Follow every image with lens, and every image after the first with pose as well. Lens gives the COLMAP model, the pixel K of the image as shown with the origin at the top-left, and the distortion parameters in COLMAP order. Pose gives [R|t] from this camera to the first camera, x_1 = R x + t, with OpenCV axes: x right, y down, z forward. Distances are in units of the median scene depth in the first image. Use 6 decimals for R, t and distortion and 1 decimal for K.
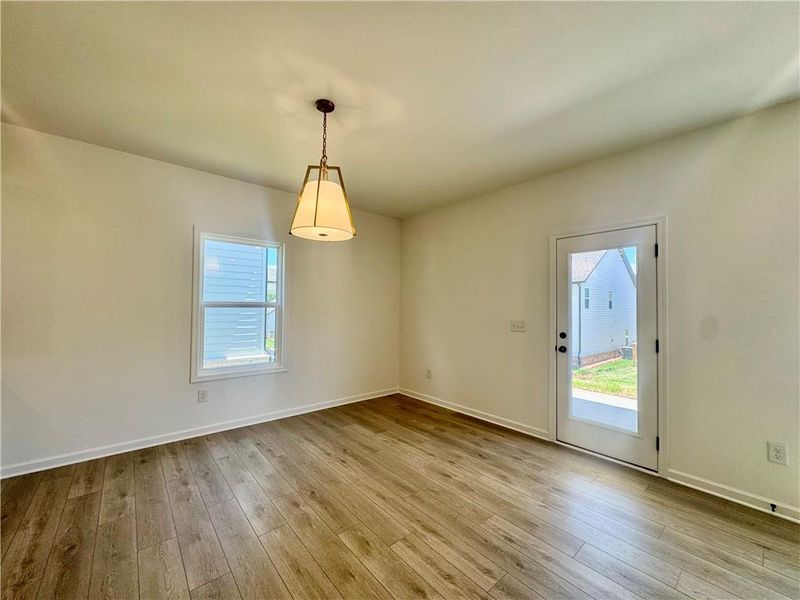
lens RADIAL K [[319.9, 0, 399.3], [0, 319.9, 299.5], [0, 0, 1]] dist [-0.000576, -0.000168]
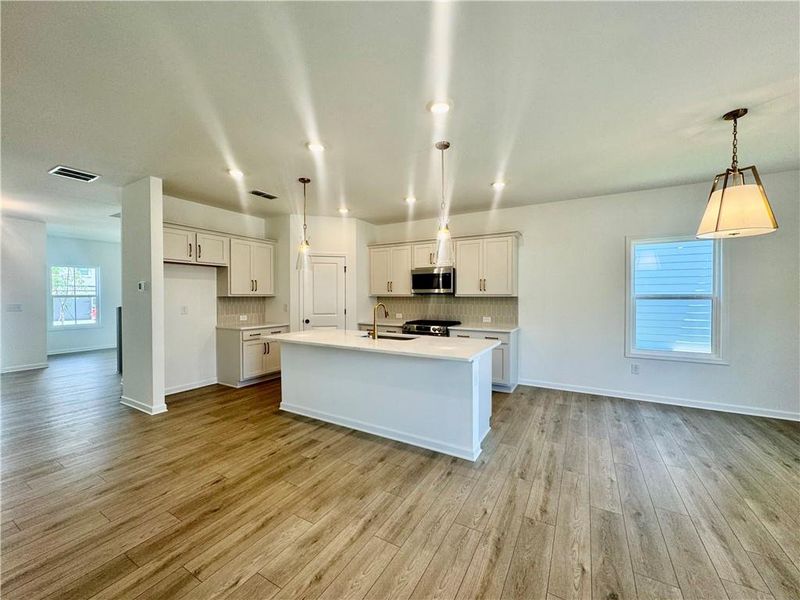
lens RADIAL K [[319.9, 0, 400.1], [0, 319.9, 297.9], [0, 0, 1]] dist [-0.000576, -0.000168]
pose [[0.334312, -0.005580, -0.942446, 0.356084], [0.025123, 0.999680, 0.002992, -0.012562], [0.942128, -0.024677, 0.334345, -0.391567]]
